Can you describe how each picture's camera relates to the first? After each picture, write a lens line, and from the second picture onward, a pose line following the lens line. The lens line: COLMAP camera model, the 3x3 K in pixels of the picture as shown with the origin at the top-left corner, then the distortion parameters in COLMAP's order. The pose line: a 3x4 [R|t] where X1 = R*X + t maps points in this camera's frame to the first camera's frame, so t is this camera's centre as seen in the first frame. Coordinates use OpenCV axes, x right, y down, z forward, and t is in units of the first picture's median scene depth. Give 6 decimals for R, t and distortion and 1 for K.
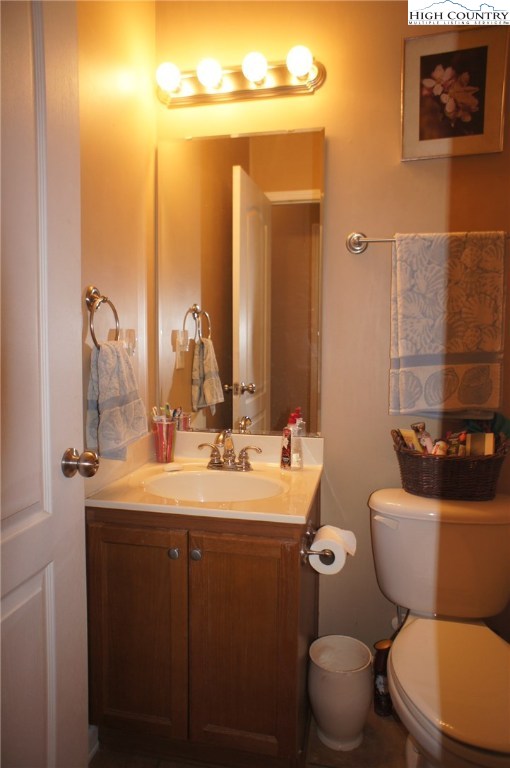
lens RADIAL K [[521.0, 0, 255.0], [0, 521.0, 384.0], [0, 0, 1]] dist [-0.065876, 0.088323]
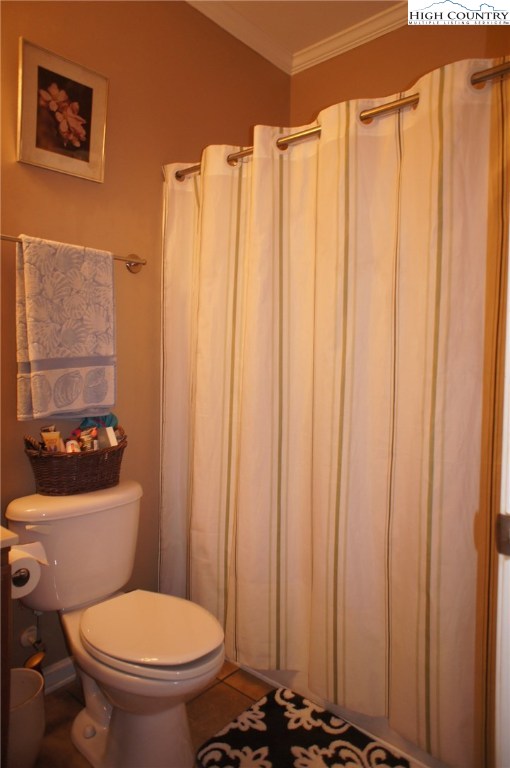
lens RADIAL K [[521.0, 0, 255.0], [0, 521.0, 384.0], [0, 0, 1]] dist [-0.065876, 0.088323]
pose [[0.485929, -0.040663, 0.873052, -0.382103], [0.059266, 0.998151, 0.013503, 0.003998], [-0.871986, 0.045181, 0.487441, 0.155784]]
